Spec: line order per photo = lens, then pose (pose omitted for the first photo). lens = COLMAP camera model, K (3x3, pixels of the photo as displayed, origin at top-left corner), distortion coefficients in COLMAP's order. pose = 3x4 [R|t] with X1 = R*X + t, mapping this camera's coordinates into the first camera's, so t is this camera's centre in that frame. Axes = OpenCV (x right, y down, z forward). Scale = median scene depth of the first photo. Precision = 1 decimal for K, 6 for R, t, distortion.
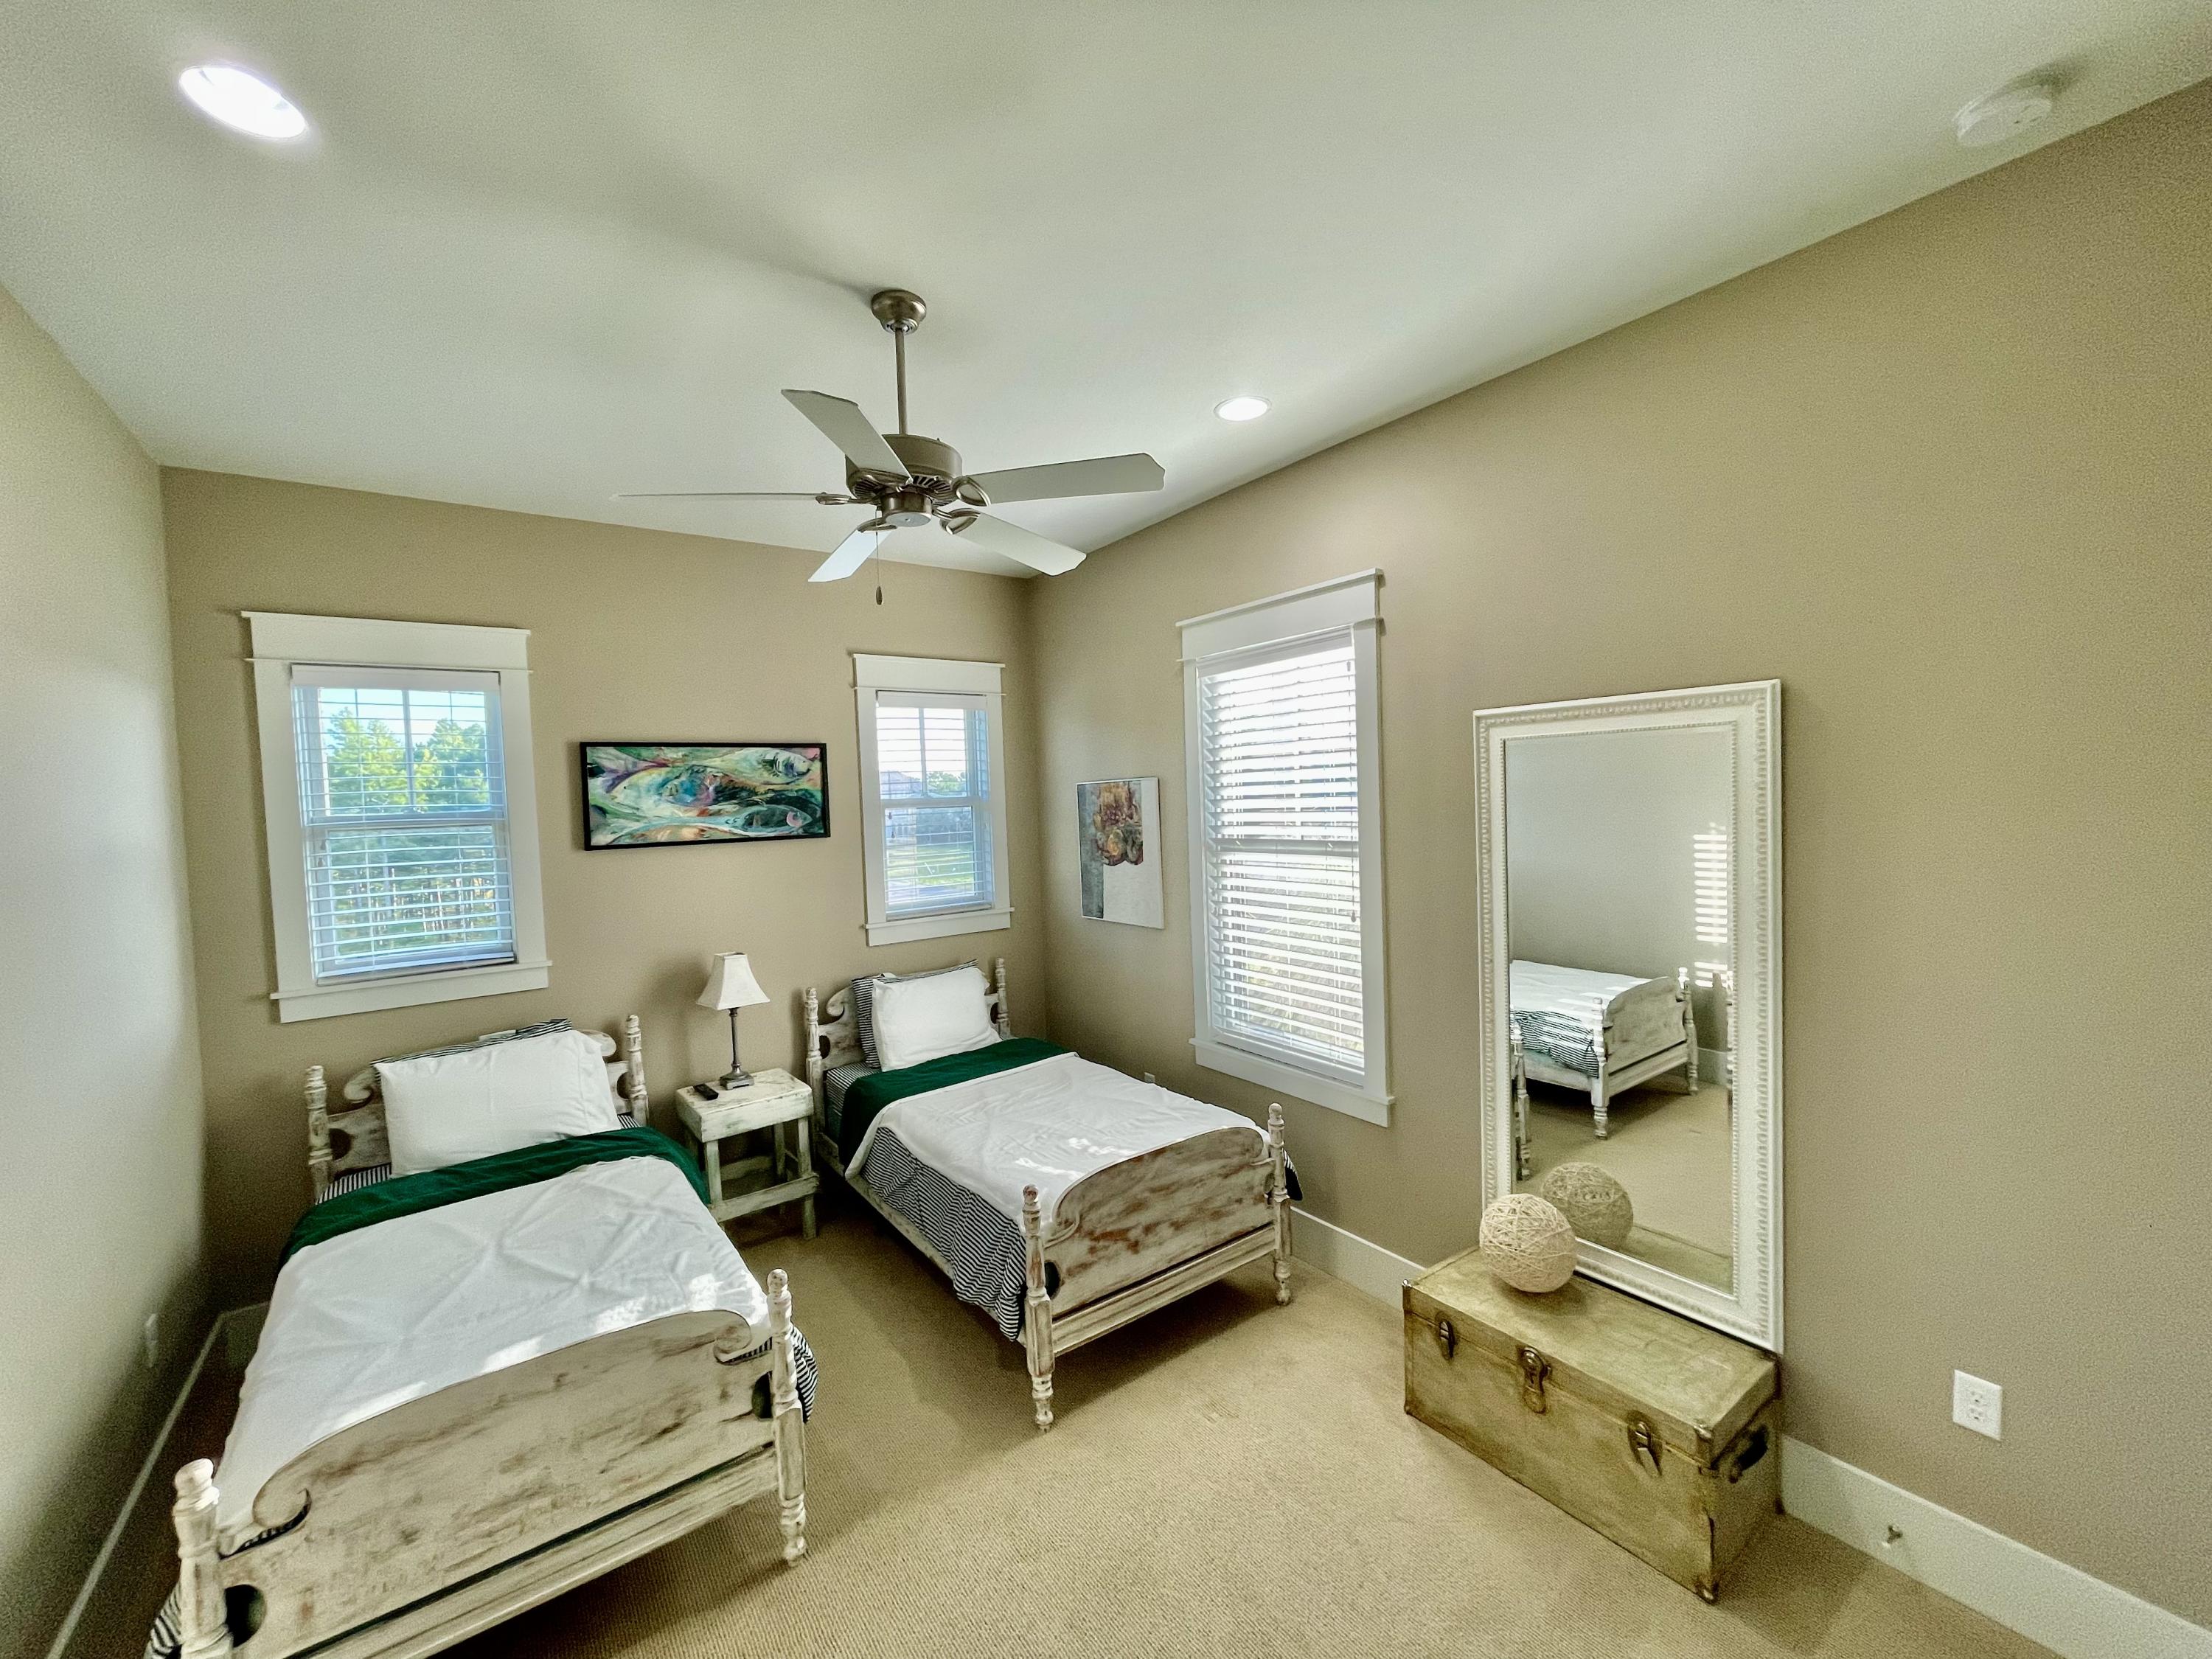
lens RADIAL K [[874.0, 0, 1106.0], [0, 874.0, 829.5], [0, 0, 1]] dist [-0.013859, 0.000706]
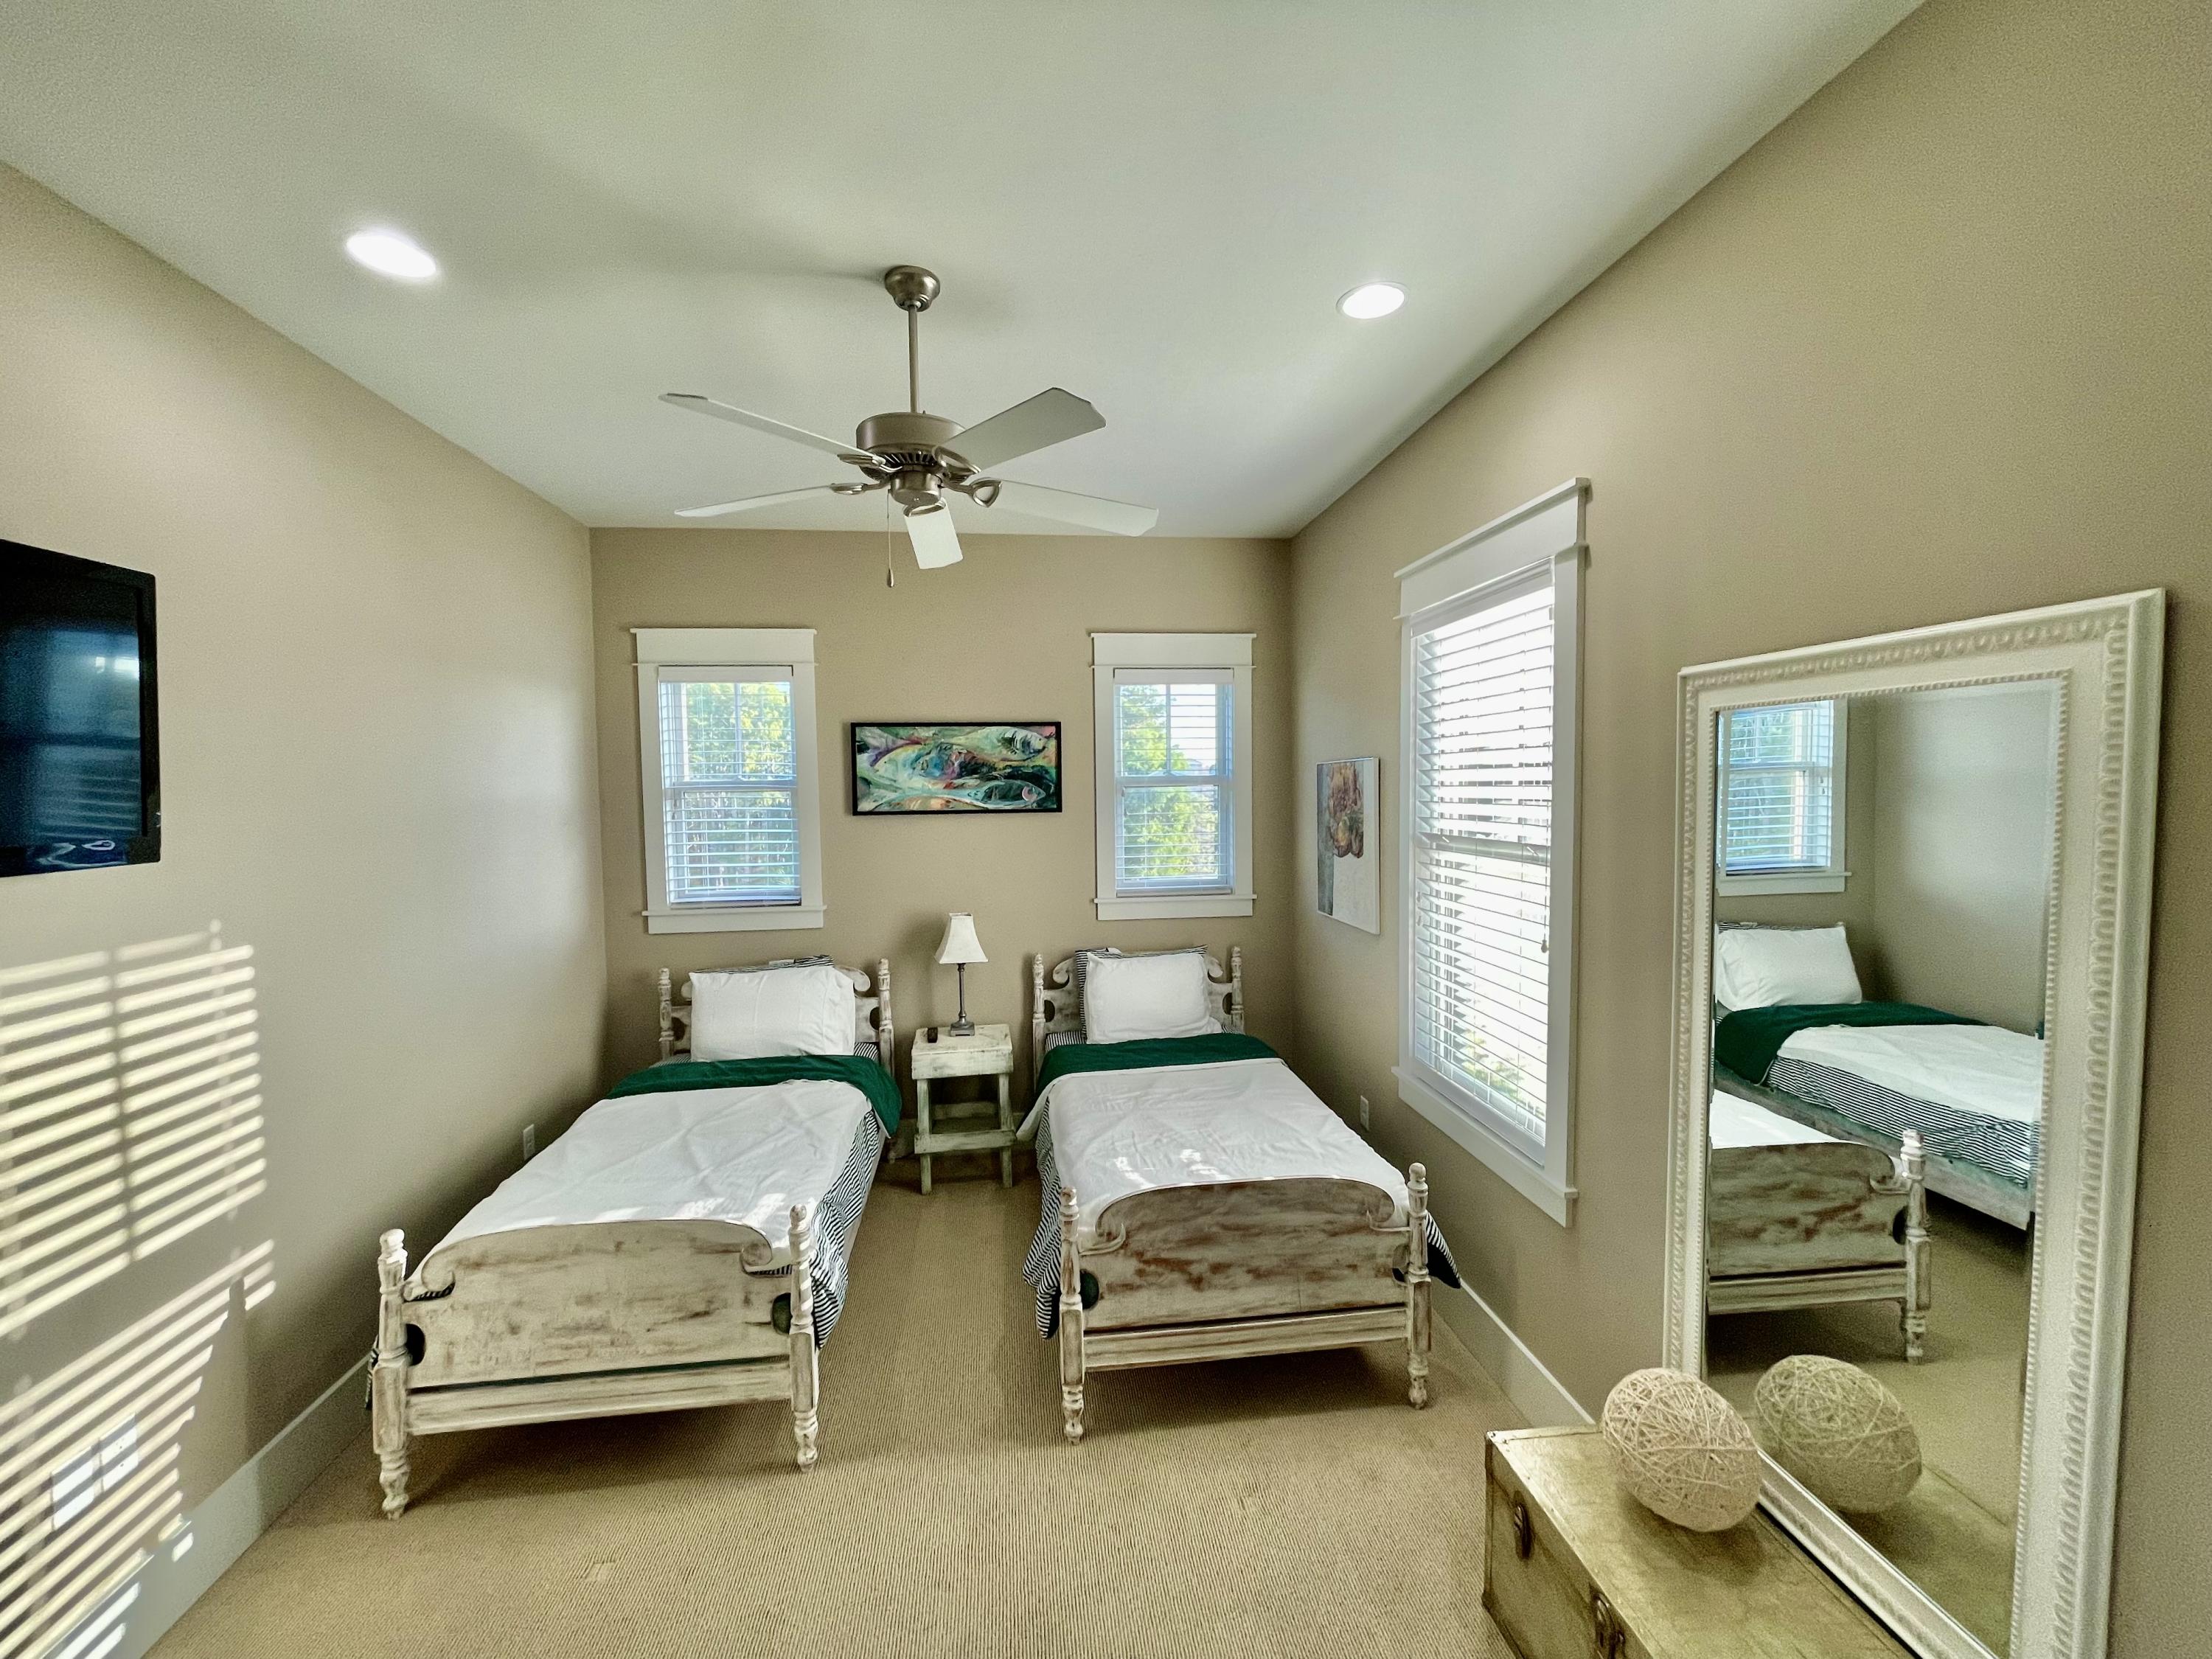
lens RADIAL K [[874.0, 0, 1106.0], [0, 874.0, 829.5], [0, 0, 1]] dist [-0.013859, 0.000706]
pose [[0.873883, 0.049867, -0.483571, 0.319520], [-0.036337, 0.998643, 0.037316, -0.015549], [0.484776, -0.015038, 0.874509, 0.156788]]
